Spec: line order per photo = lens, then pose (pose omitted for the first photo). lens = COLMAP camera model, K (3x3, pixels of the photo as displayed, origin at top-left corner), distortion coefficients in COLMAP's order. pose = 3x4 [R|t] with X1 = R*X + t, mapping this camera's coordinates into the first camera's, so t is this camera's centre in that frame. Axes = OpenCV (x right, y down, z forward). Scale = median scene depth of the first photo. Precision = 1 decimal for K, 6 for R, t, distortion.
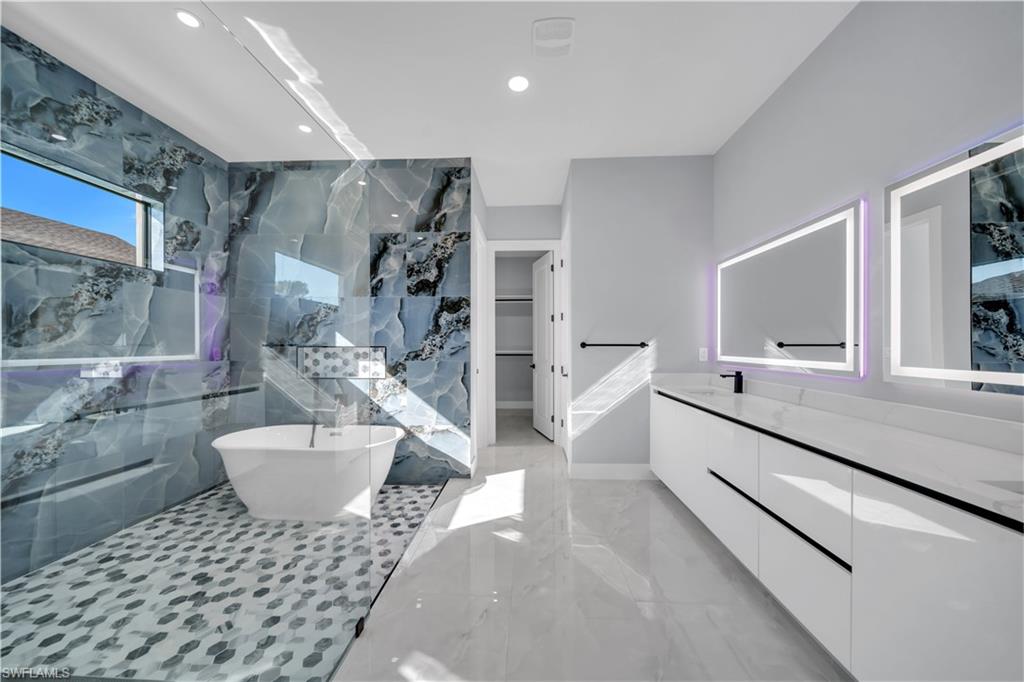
lens RADIAL K [[353.4, 0, 511.4], [0, 353.4, 344.7], [0, 0, 1]] dist [0.001559, -0.001490]
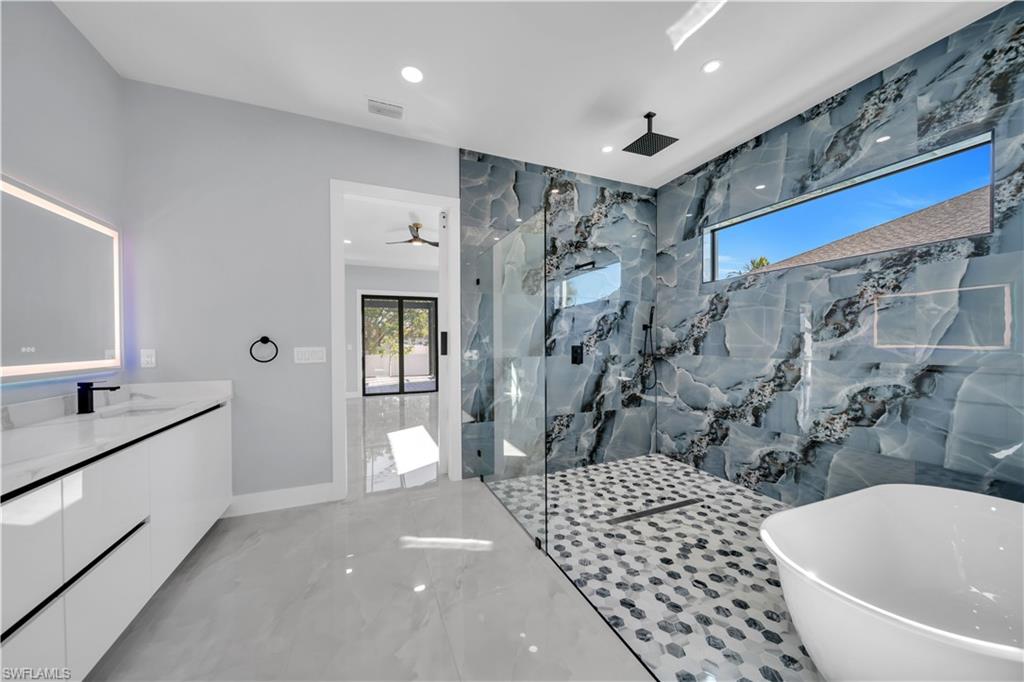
lens RADIAL K [[353.4, 0, 513.9], [0, 353.4, 347.2], [0, 0, 1]] dist [0.001559, -0.001490]
pose [[-0.900691, 0.010113, -0.434343, 0.188675], [0.004952, 0.999903, 0.013012, 0.003535], [0.434432, 0.009569, -0.900654, 1.596713]]
